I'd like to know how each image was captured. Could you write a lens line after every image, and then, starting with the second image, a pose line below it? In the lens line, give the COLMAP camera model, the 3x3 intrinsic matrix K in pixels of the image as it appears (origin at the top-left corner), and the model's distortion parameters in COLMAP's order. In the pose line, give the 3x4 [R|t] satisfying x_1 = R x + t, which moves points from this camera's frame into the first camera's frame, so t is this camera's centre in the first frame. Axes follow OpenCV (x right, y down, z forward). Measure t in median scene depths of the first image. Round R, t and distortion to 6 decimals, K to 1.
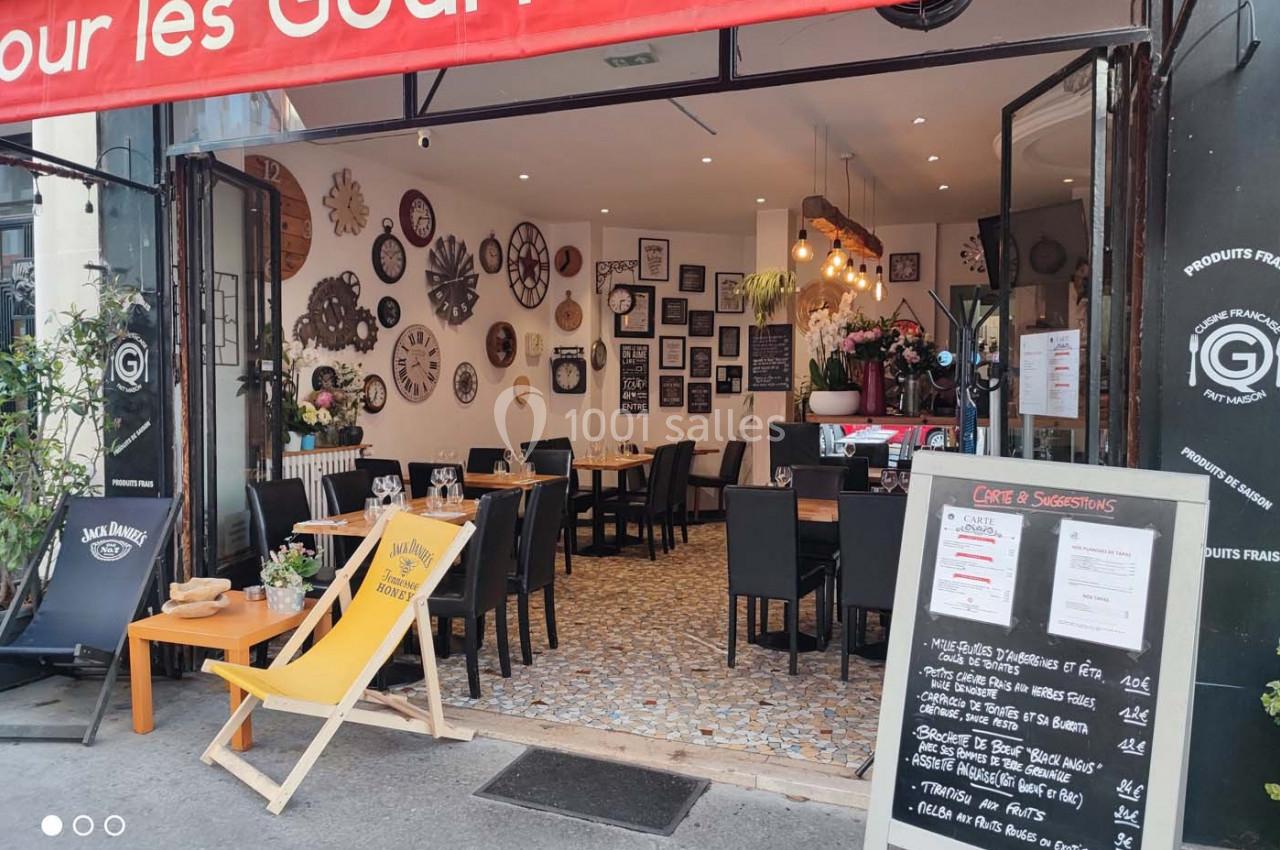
lens RADIAL K [[921.0, 0, 647.8], [0, 921.0, 433.5], [0, 0, 1]] dist [0.038869, -0.049660]
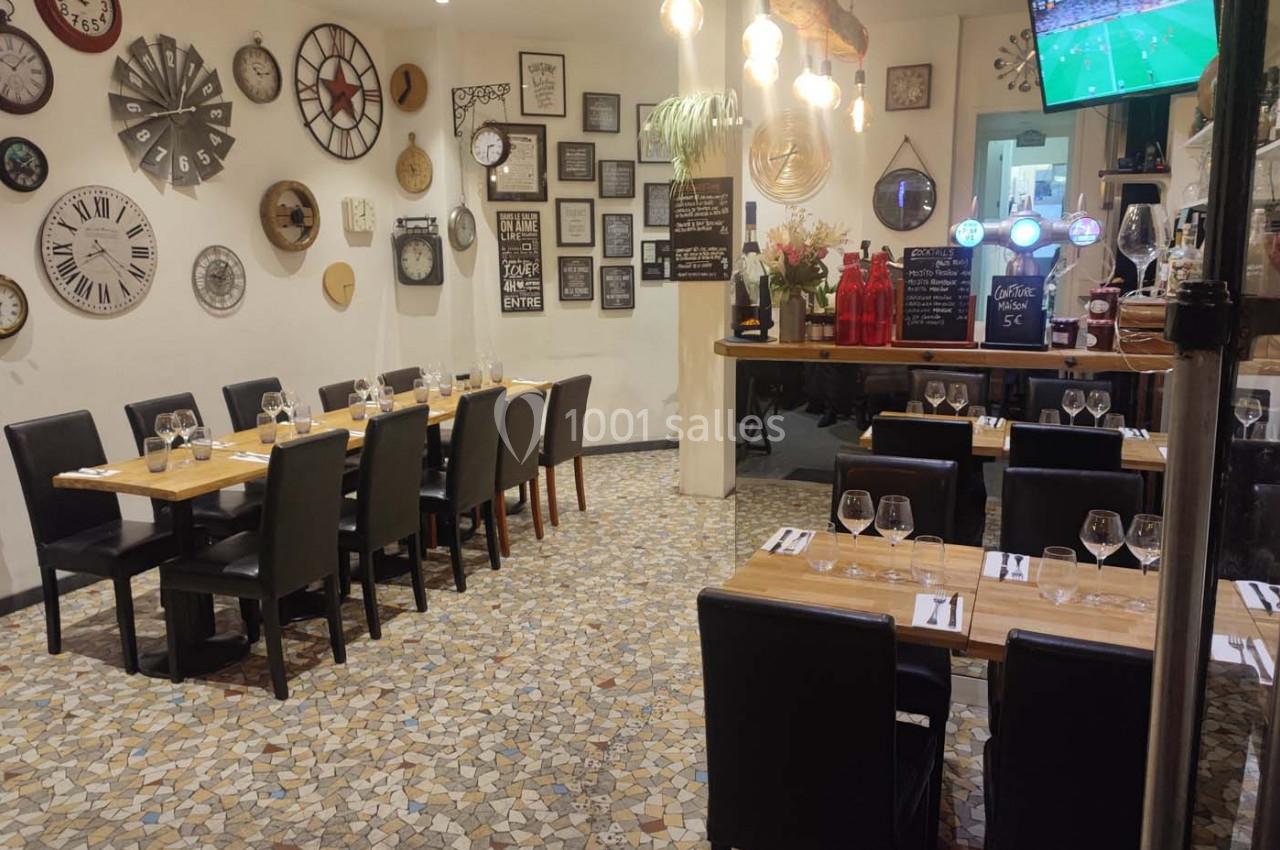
lens RADIAL K [[924.5, 0, 640.0], [0, 924.5, 425.0], [0, 0, 1]] dist [0.032369, -0.039449]
pose [[0.999743, -0.013097, -0.018491, 0.109320], [0.015425, 0.991132, 0.131986, -0.034548], [0.016599, -0.132237, 0.991079, 0.353382]]
